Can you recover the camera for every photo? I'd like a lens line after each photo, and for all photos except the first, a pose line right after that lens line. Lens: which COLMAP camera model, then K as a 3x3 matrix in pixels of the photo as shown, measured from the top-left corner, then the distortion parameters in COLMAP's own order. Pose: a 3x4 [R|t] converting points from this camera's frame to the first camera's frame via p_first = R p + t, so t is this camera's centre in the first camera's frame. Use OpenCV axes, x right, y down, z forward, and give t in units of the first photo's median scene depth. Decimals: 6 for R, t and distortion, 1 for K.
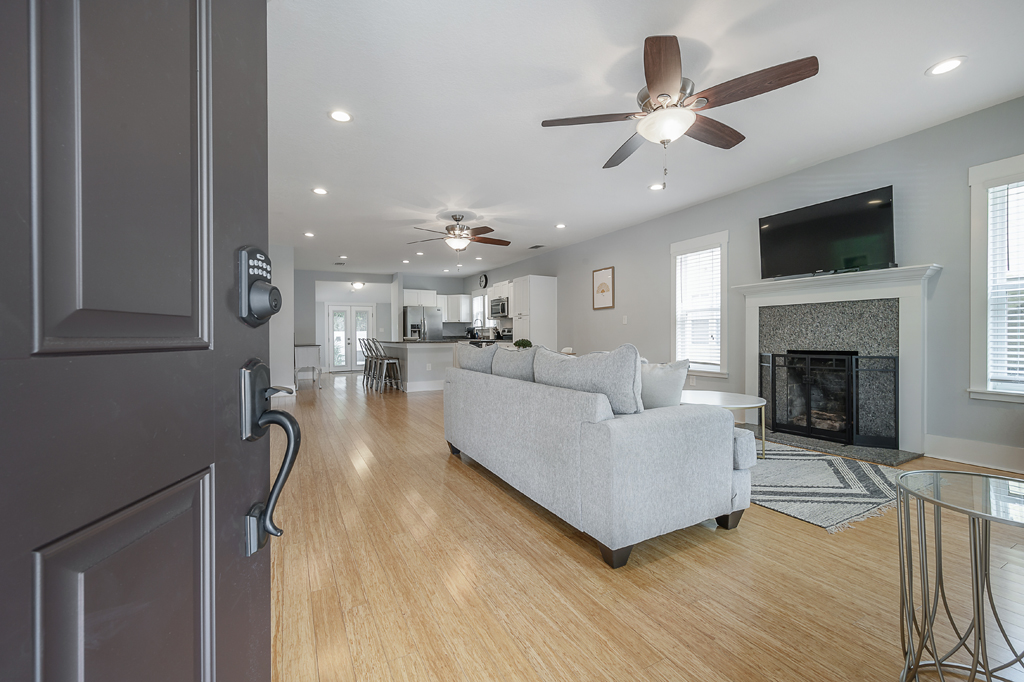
lens RADIAL K [[436.5, 0, 513.4], [0, 436.5, 333.9], [0, 0, 1]] dist [-0.001902, -0.000082]
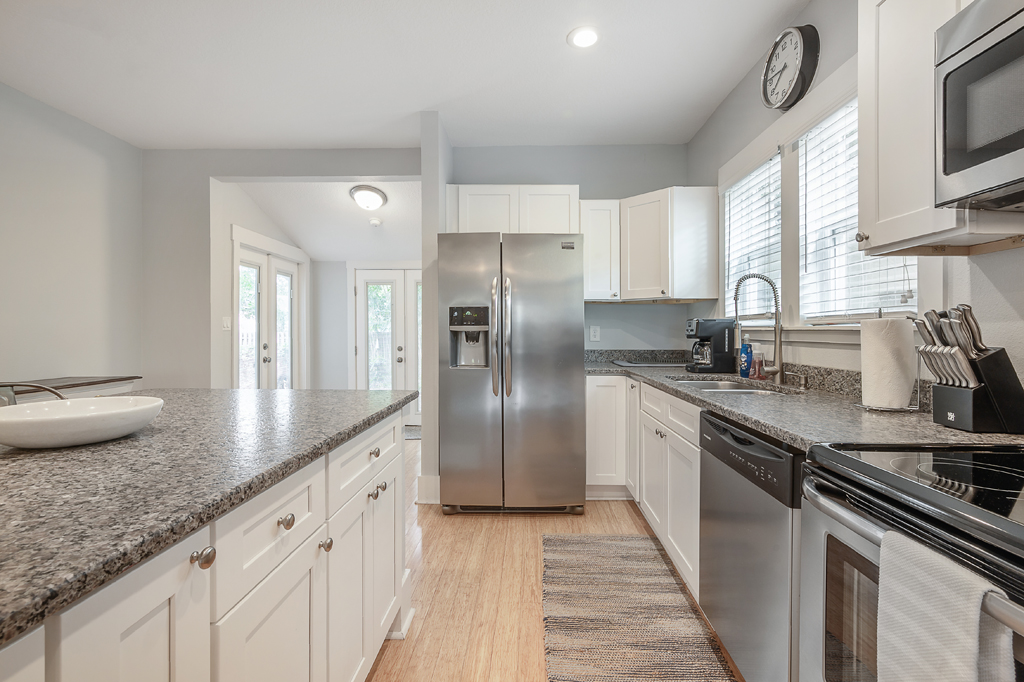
lens RADIAL K [[436.5, 0, 518.5], [0, 436.5, 332.9], [0, 0, 1]] dist [-0.001902, -0.000082]
pose [[0.863894, 0.013228, -0.503499, -0.071719], [-0.009570, 0.999906, 0.009849, -0.008904], [0.503582, -0.003690, 0.863939, 0.765256]]
